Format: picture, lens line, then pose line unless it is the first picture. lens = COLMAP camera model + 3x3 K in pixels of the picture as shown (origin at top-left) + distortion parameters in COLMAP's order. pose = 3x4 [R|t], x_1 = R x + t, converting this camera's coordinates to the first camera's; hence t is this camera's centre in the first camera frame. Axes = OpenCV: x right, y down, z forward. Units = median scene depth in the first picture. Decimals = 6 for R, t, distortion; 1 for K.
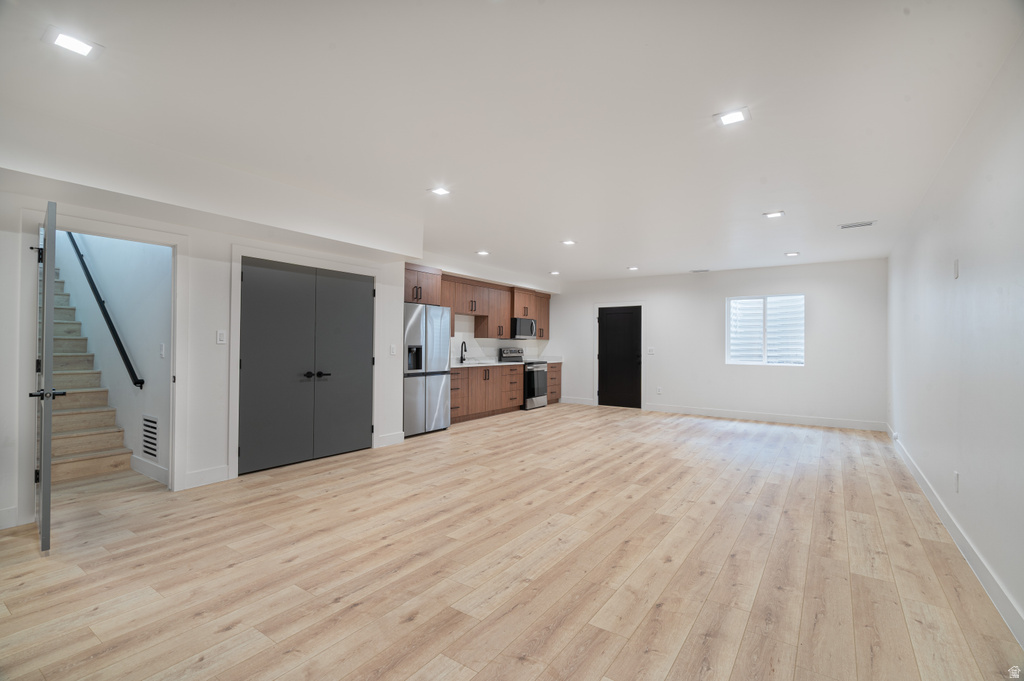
lens RADIAL K [[465.2, 0, 512.0], [0, 465.2, 340.5], [0, 0, 1]] dist [-0.000890, 0.000697]
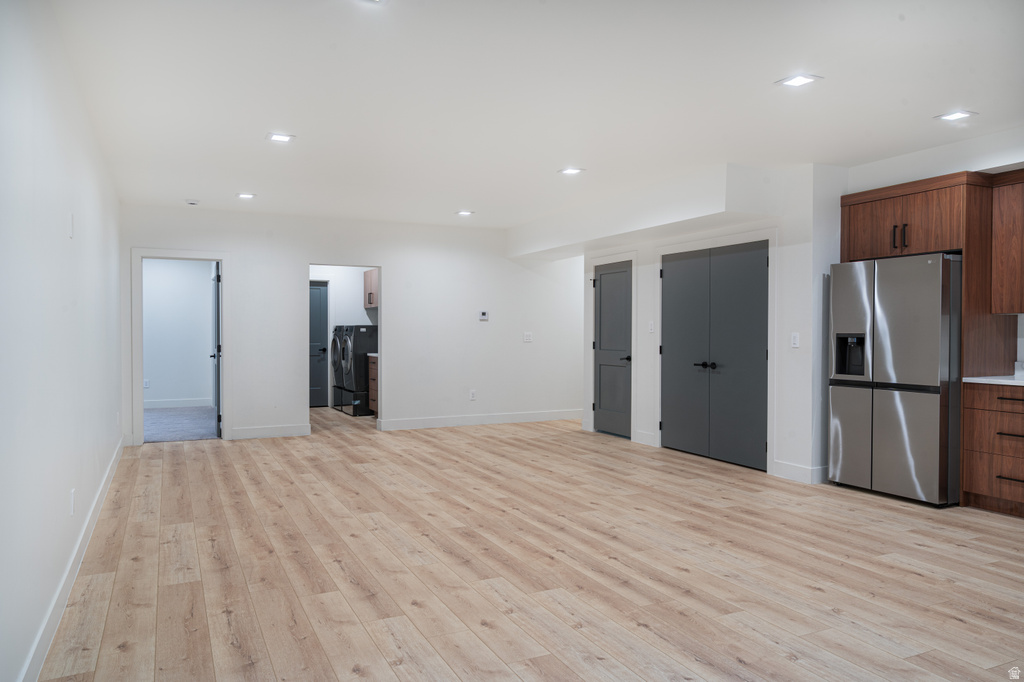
lens RADIAL K [[714.9, 0, 510.4], [0, 714.9, 344.8], [0, 0, 1]] dist [0.008102, -0.000043]
pose [[-0.496355, 0.007255, -0.868089, 1.079245], [0.003645, 0.999974, 0.006273, 0.024321], [0.868112, -0.000051, -0.496368, 1.475344]]
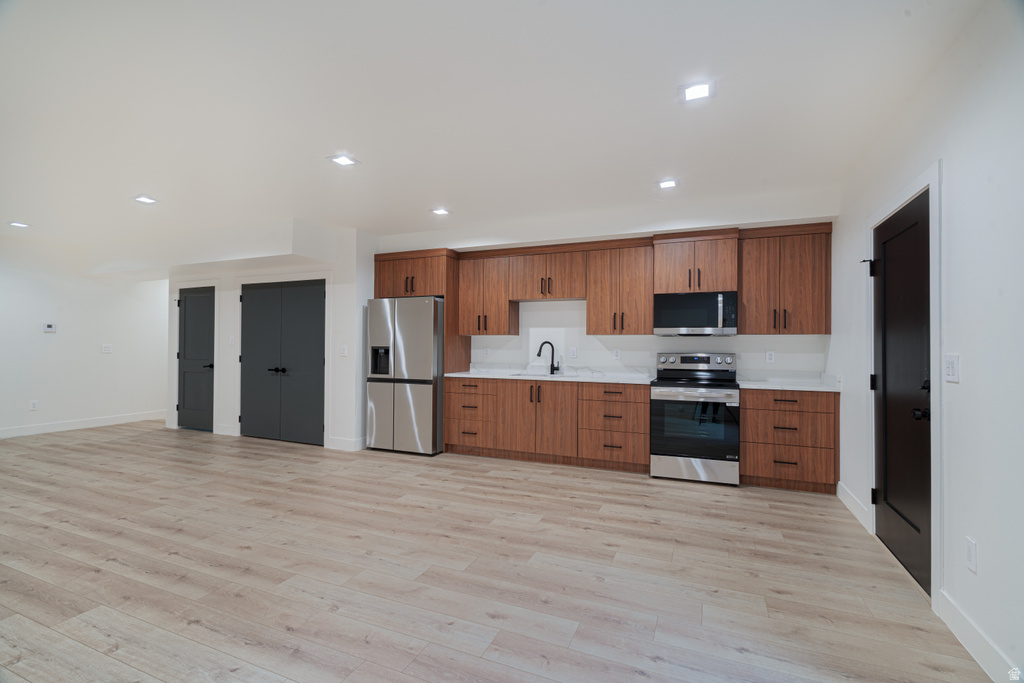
lens RADIAL K [[465.2, 0, 512.0], [0, 465.2, 341.5], [0, 0, 1]] dist [-0.000890, 0.000697]
pose [[0.195695, -0.016866, -0.980520, 0.957999], [0.004775, 0.999857, -0.016245, 0.022841], [0.980653, -0.001503, 0.195747, 1.469472]]
